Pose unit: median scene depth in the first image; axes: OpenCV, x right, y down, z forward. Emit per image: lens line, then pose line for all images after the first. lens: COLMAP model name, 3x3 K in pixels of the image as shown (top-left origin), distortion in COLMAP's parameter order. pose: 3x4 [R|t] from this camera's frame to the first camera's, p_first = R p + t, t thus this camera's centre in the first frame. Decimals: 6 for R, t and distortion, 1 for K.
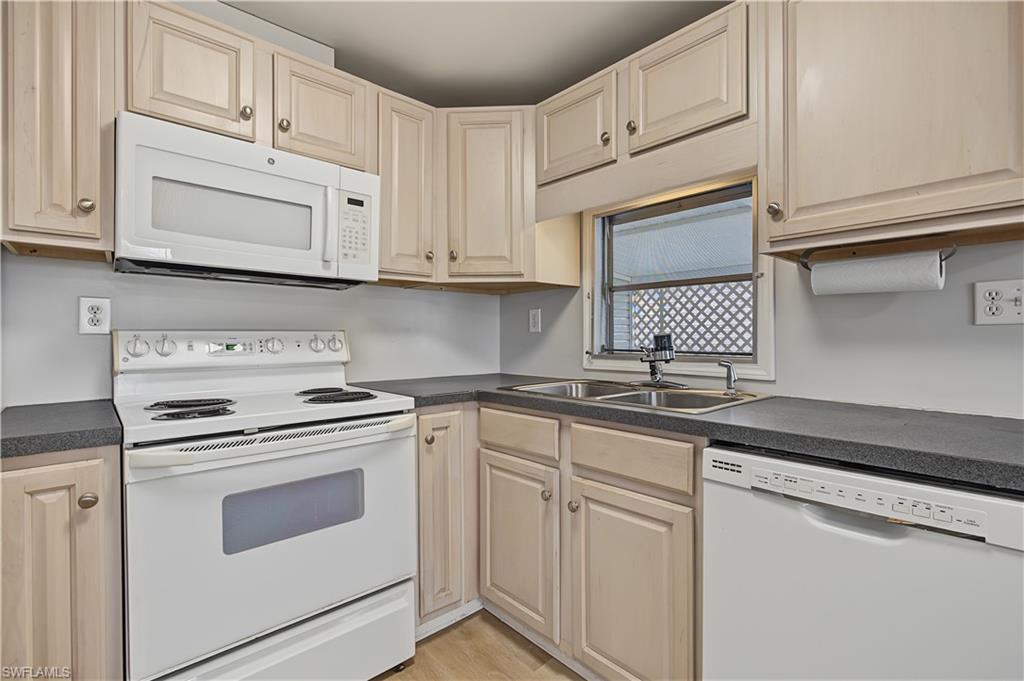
lens RADIAL K [[467.7, 0, 512.0], [0, 467.7, 340.5], [0, 0, 1]] dist [0.000984, 0.000475]
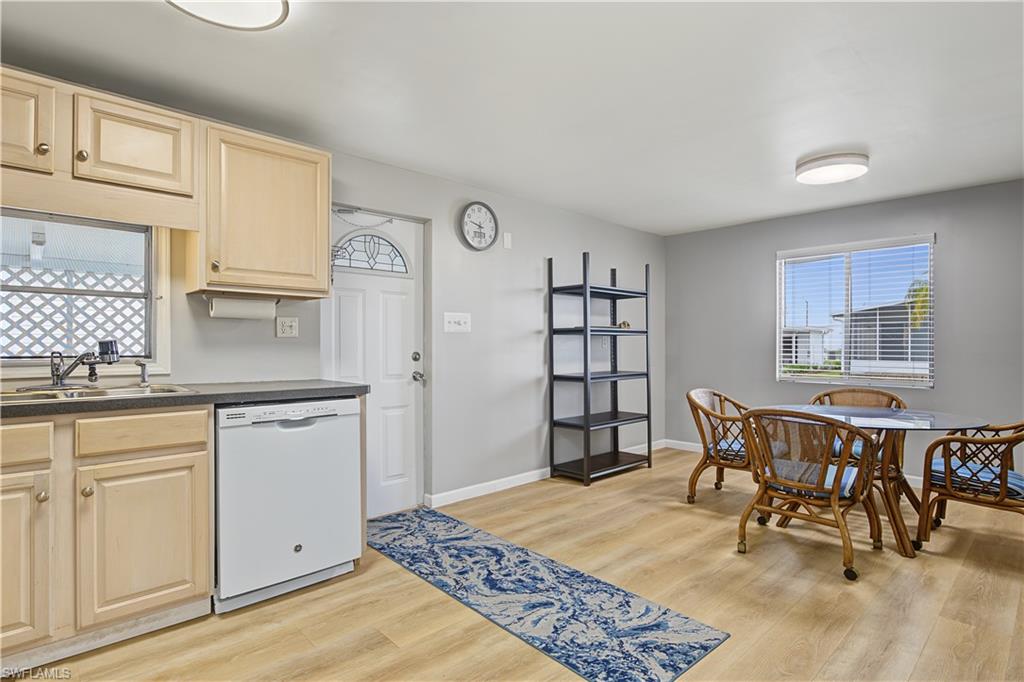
lens RADIAL K [[538.8, 0, 512.0], [0, 538.8, 341.0], [0, 0, 1]] dist [-0.003544, -0.000790]
pose [[0.002616, 0.006521, 0.999975, -1.180316], [0.004901, 0.999967, -0.006534, 0.002546], [-0.999985, 0.004918, 0.002584, -0.036636]]
